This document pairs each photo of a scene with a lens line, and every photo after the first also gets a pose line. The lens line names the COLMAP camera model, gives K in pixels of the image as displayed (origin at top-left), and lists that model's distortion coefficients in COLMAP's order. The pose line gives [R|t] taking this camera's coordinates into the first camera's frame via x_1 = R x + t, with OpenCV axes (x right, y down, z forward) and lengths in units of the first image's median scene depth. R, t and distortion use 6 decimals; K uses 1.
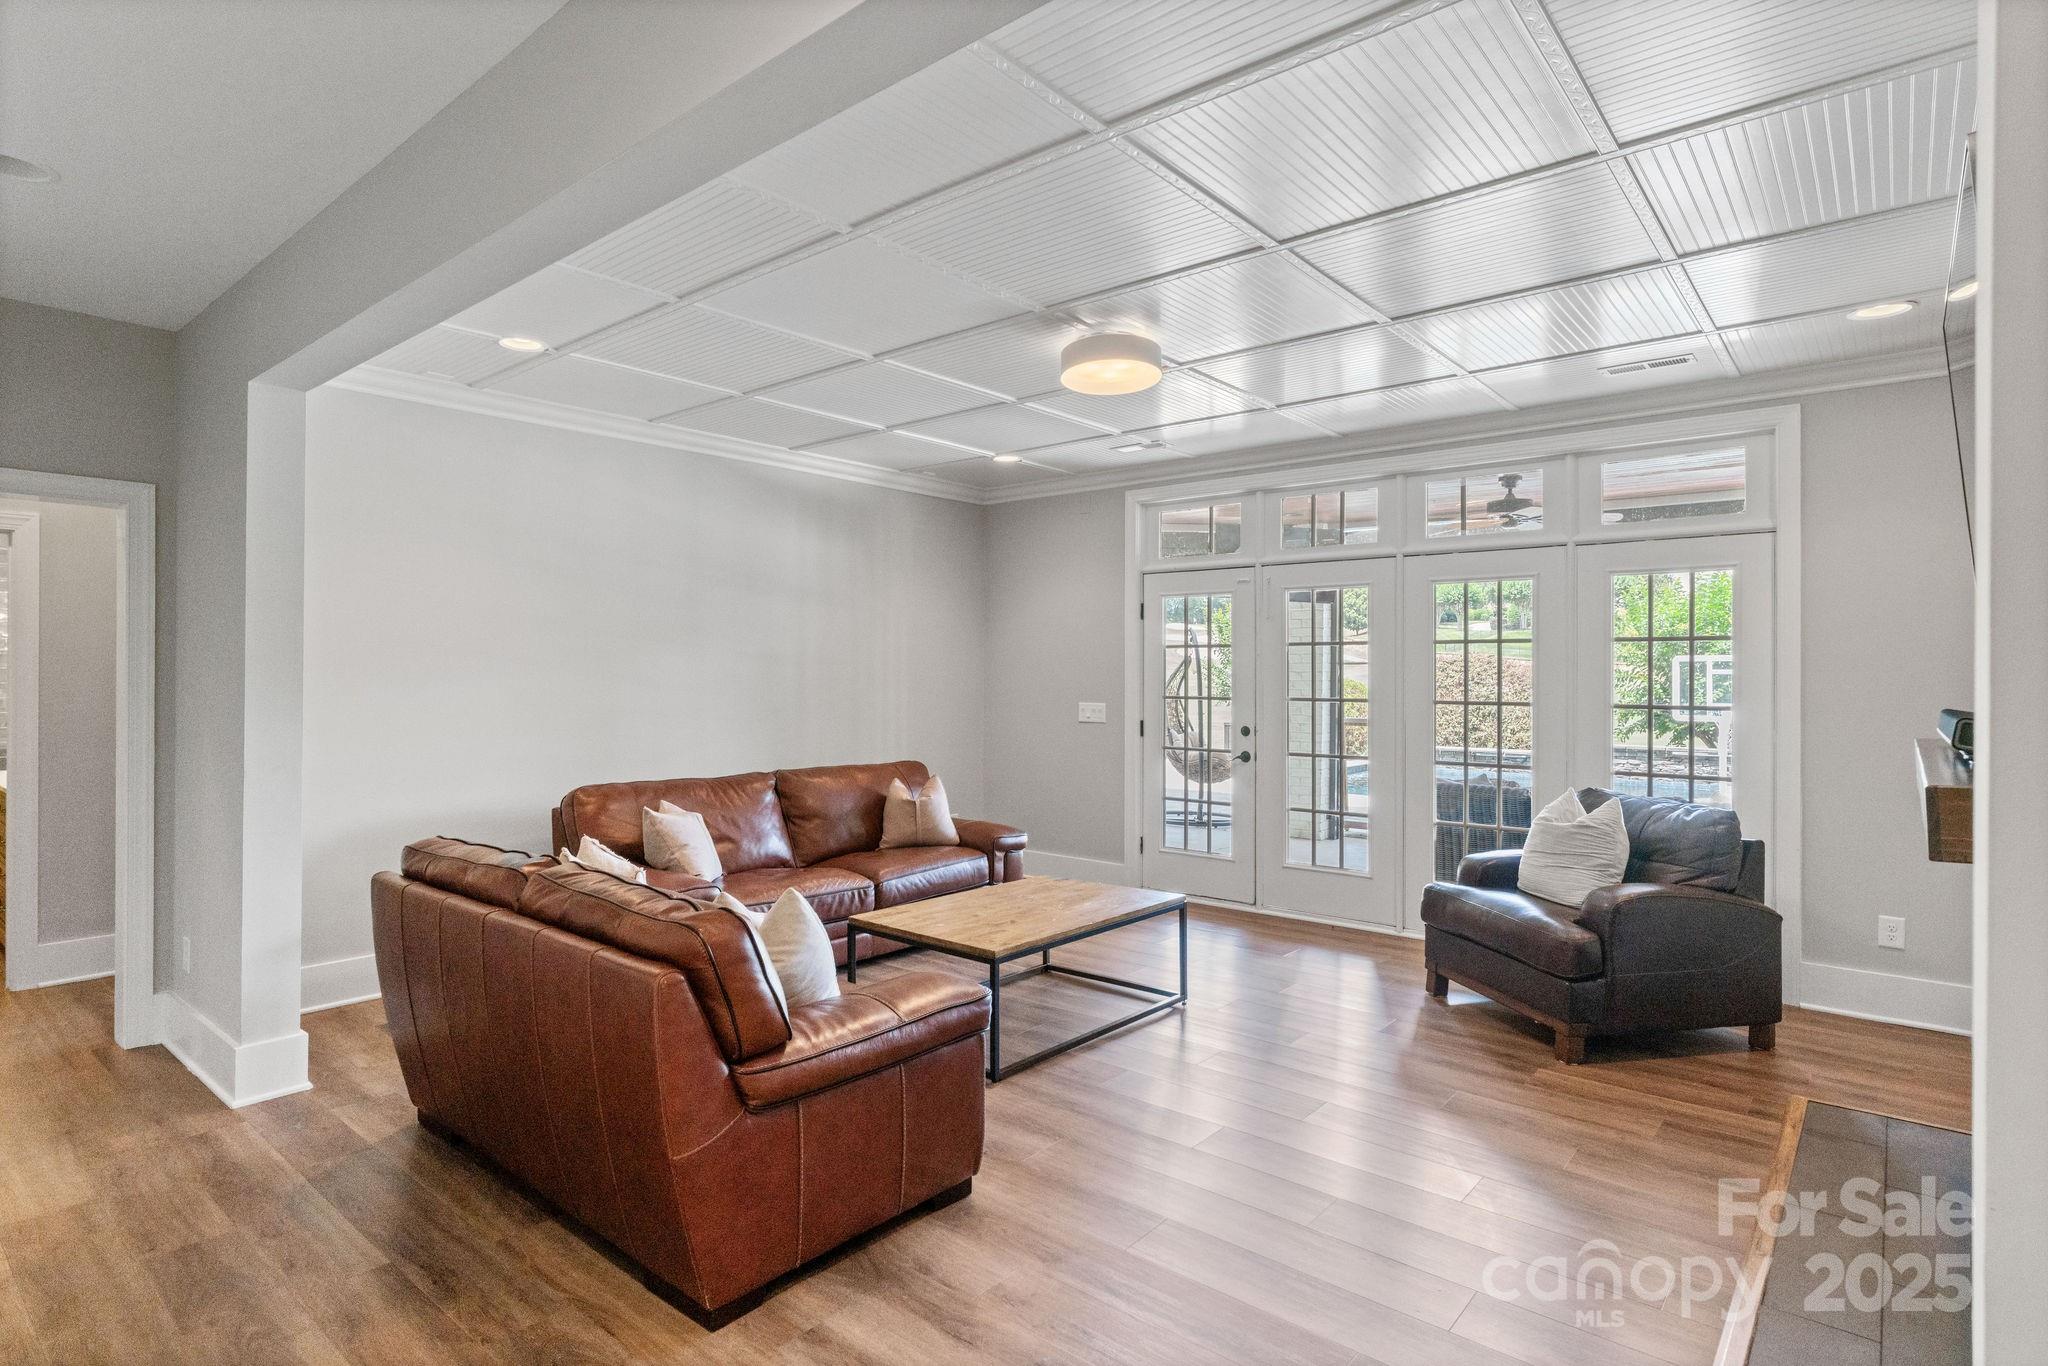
lens RADIAL K [[1046.8, 0, 1021.5], [0, 1046.8, 672.0], [0, 0, 1]] dist [0.000555, 0.000424]
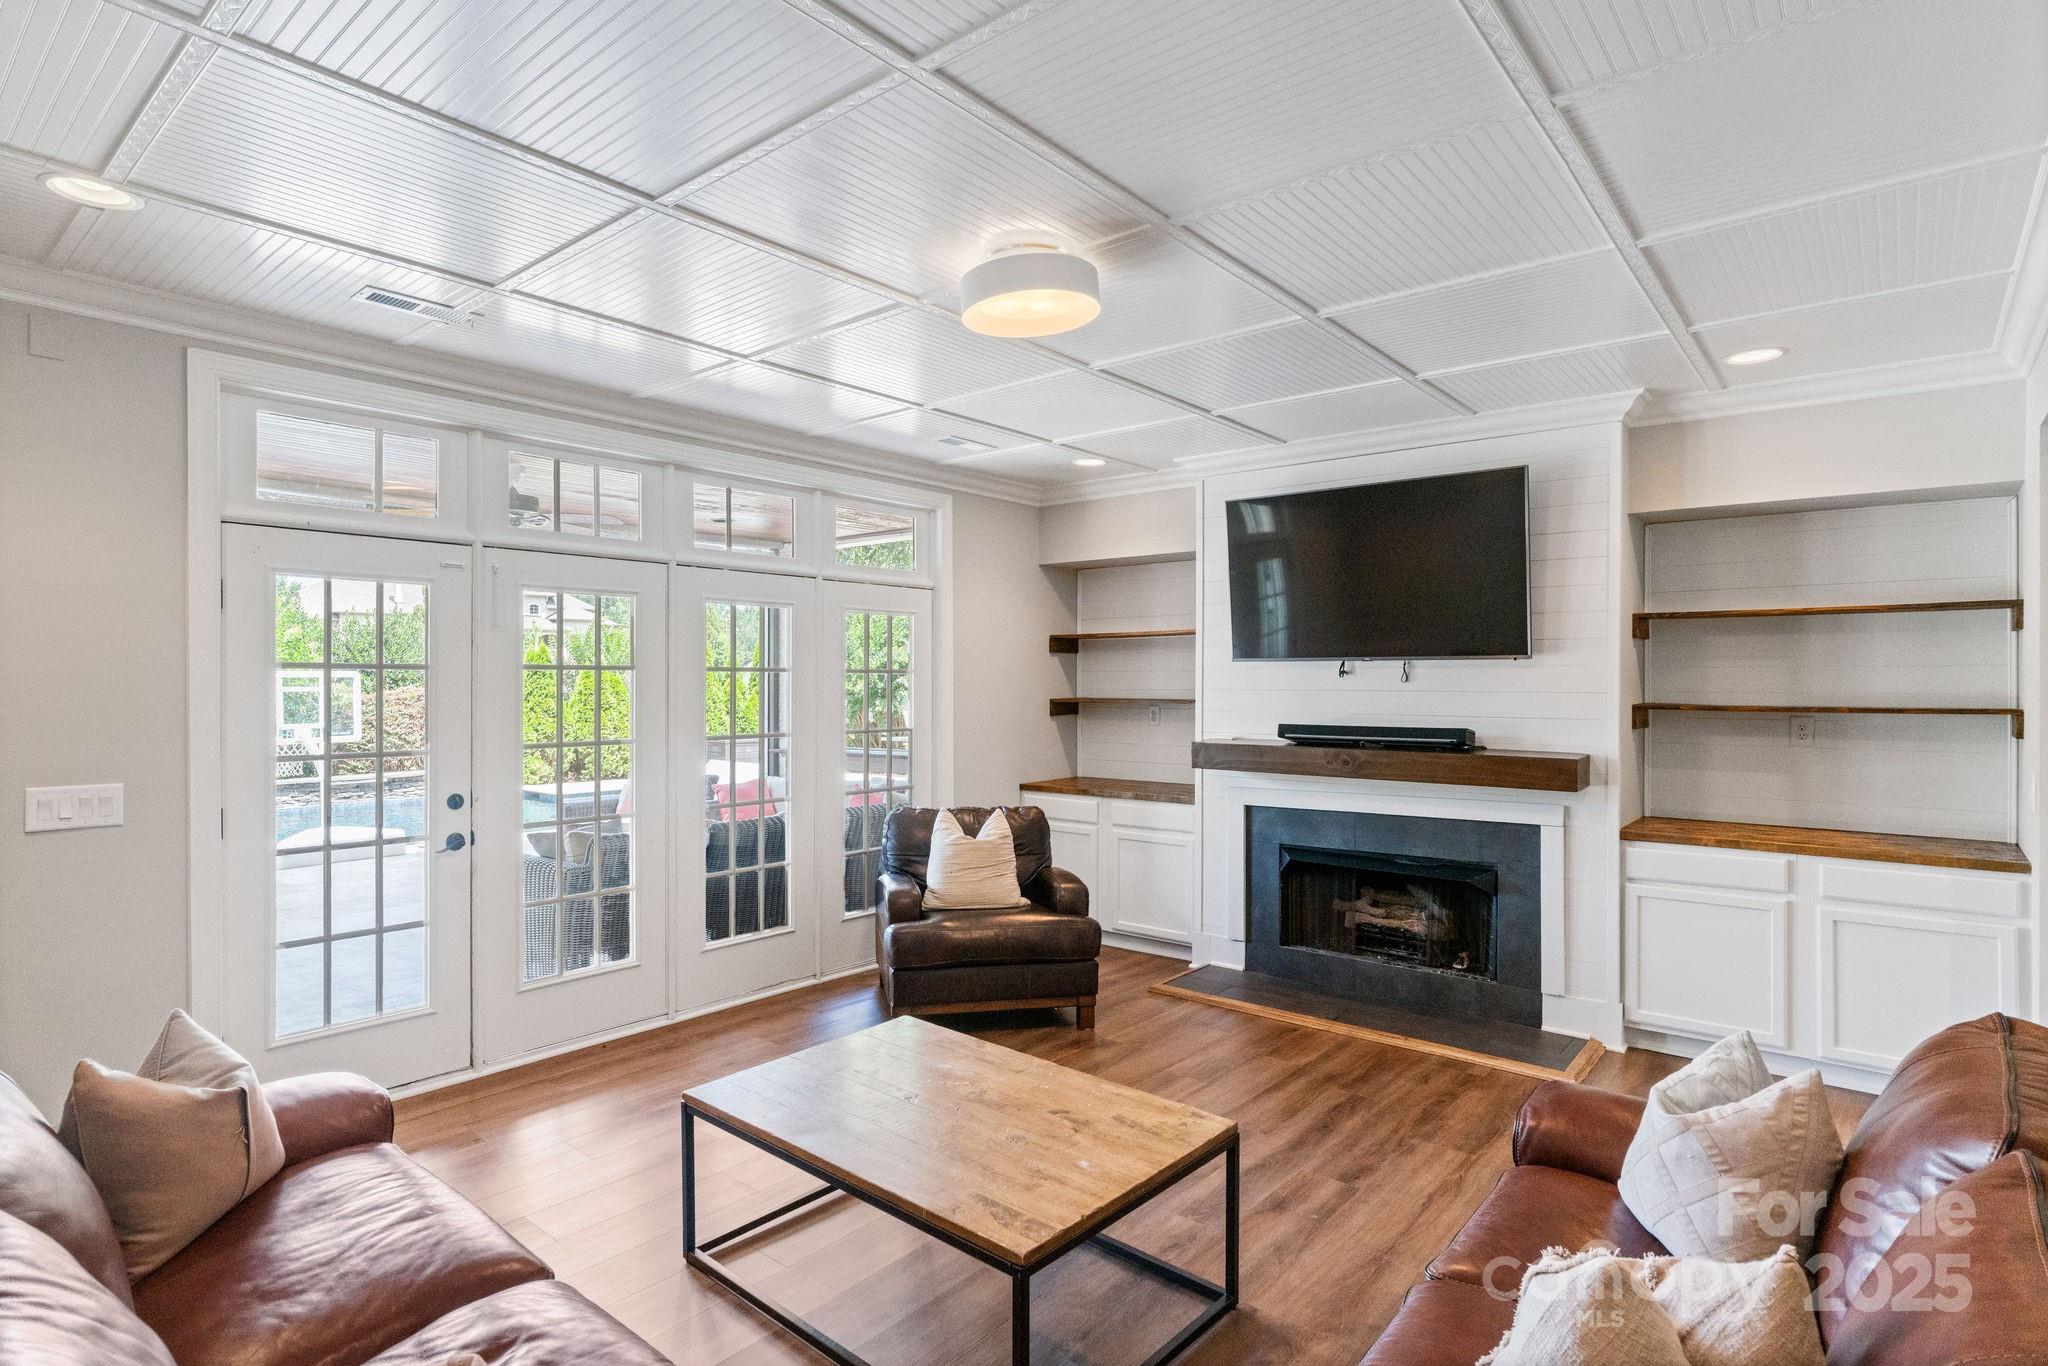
lens RADIAL K [[1046.8, 0, 1021.4], [0, 1046.8, 686.5], [0, 0, 1]] dist [0.000555, 0.000424]
pose [[0.009578, 0.000110, 0.999954, -0.467201], [0.006380, 0.999980, -0.000171, -0.012216], [-0.999934, 0.006382, 0.009578, 0.732263]]
